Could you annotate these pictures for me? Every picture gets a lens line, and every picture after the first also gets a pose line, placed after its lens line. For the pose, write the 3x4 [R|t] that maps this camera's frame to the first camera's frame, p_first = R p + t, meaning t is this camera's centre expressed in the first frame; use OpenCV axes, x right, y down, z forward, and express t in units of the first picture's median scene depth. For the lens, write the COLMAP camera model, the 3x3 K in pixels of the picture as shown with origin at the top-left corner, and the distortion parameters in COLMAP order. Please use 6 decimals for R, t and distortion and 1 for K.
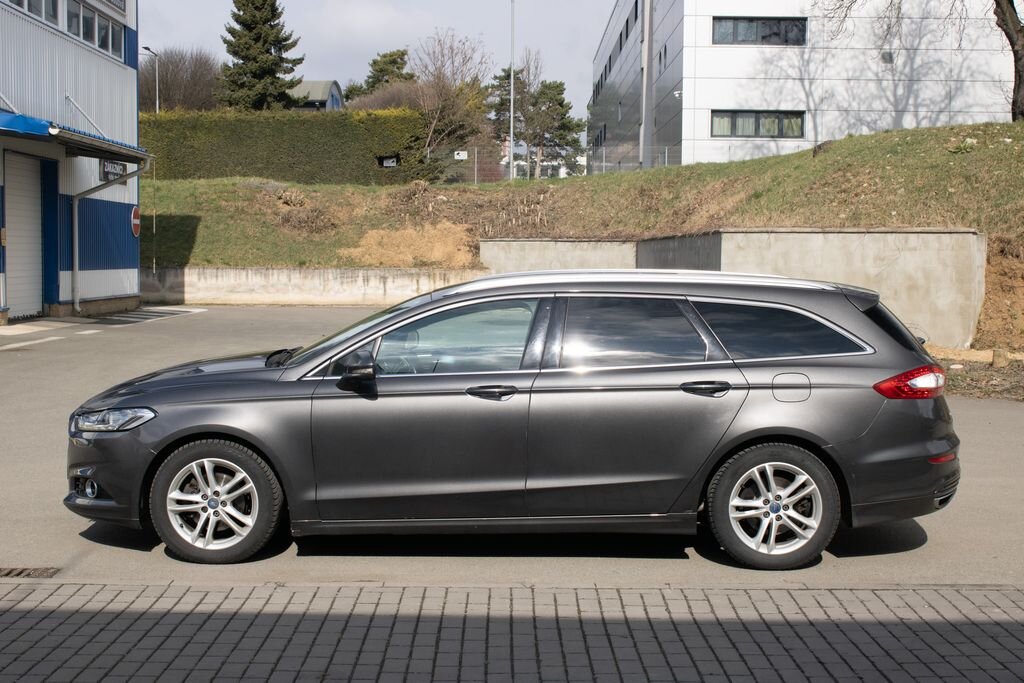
lens RADIAL K [[1477.8, 0, 512.0], [0, 1477.8, 341.5], [0, 0, 1]] dist [-0.041170, 0.088109]
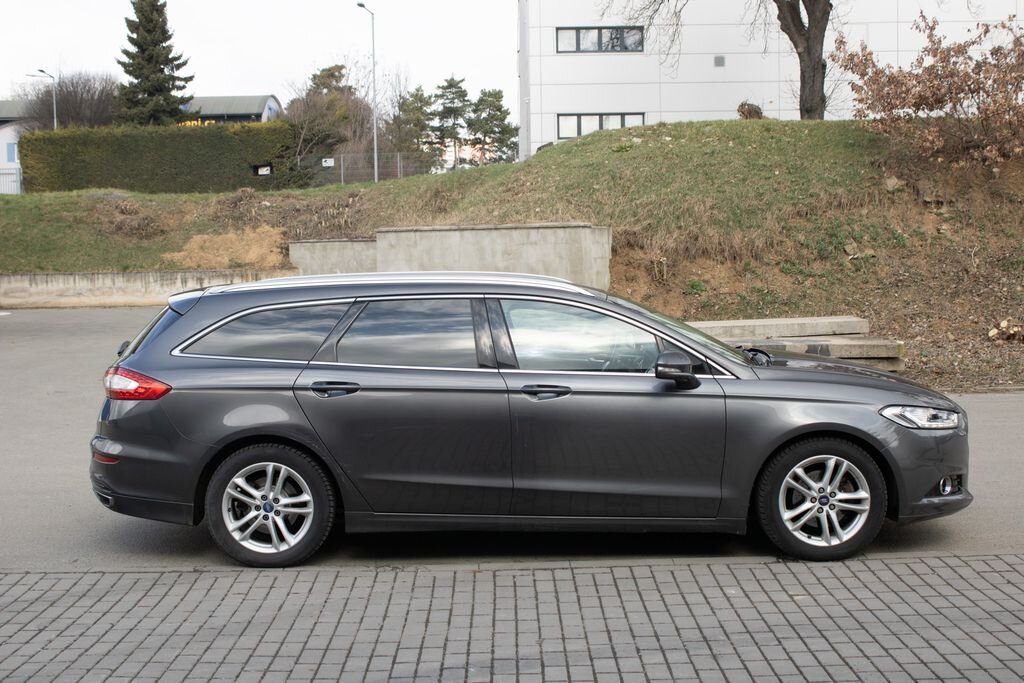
lens RADIAL K [[1369.8, 0, 512.0], [0, 1369.8, 341.5], [0, 0, 1]] dist [-0.058568, 0.070981]
pose [[0.999676, -0.024642, -0.006413, 0.140272], [0.024692, 0.999664, 0.007934, 0.000143], [0.006215, -0.008090, 0.999948, 0.001638]]
